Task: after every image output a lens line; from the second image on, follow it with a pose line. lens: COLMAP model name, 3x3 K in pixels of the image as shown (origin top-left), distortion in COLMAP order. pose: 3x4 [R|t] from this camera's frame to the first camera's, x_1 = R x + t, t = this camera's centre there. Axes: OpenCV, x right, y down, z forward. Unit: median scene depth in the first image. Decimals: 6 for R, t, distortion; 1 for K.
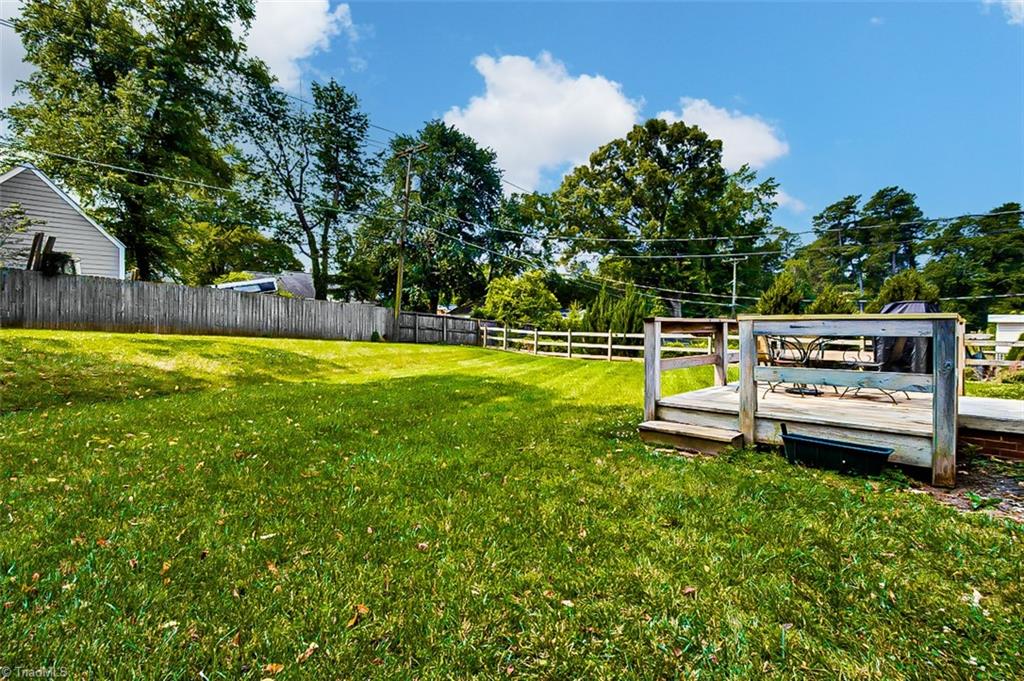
lens RADIAL K [[490.5, 0, 512.0], [0, 490.5, 340.5], [0, 0, 1]] dist [-0.003625, 0.000325]
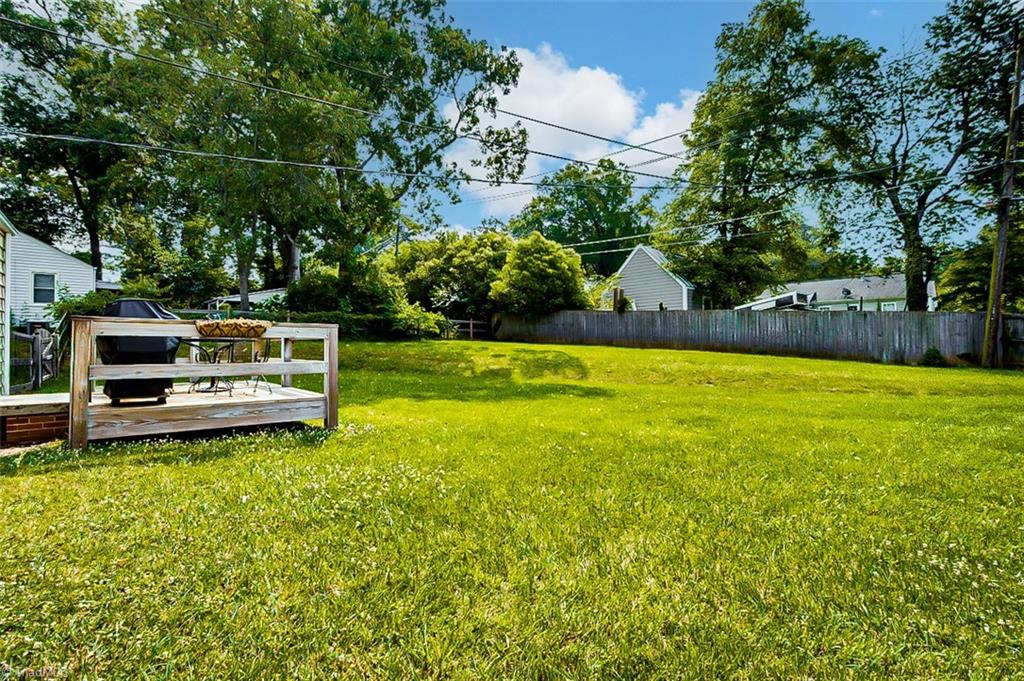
lens RADIAL K [[490.5, 0, 512.0], [0, 490.5, 340.5], [0, 0, 1]] dist [-0.003625, 0.000325]
pose [[-0.087088, -0.010849, -0.996142, 0.402624], [-0.024941, 0.999651, -0.008706, -0.007952], [0.995888, 0.024087, -0.087329, 0.419756]]
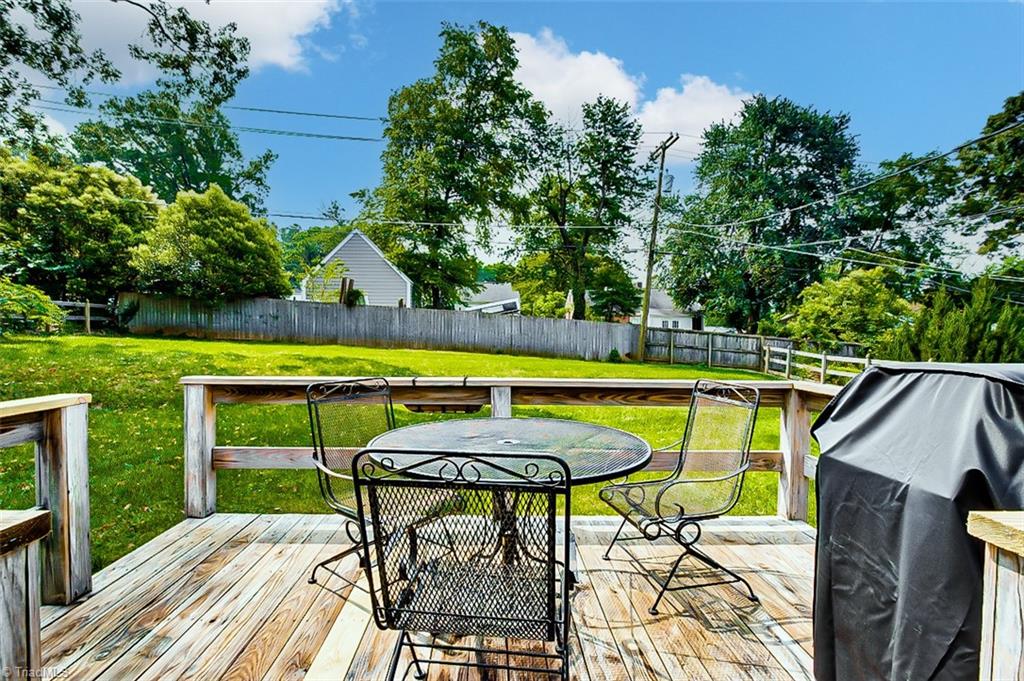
lens RADIAL K [[490.5, 0, 512.0], [0, 490.5, 340.5], [0, 0, 1]] dist [-0.003625, 0.000325]
pose [[0.711960, 0.015231, -0.702054, 0.214201], [-0.029639, 0.999526, -0.008372, -0.019484], [0.701594, 0.026769, 0.712074, 0.169566]]
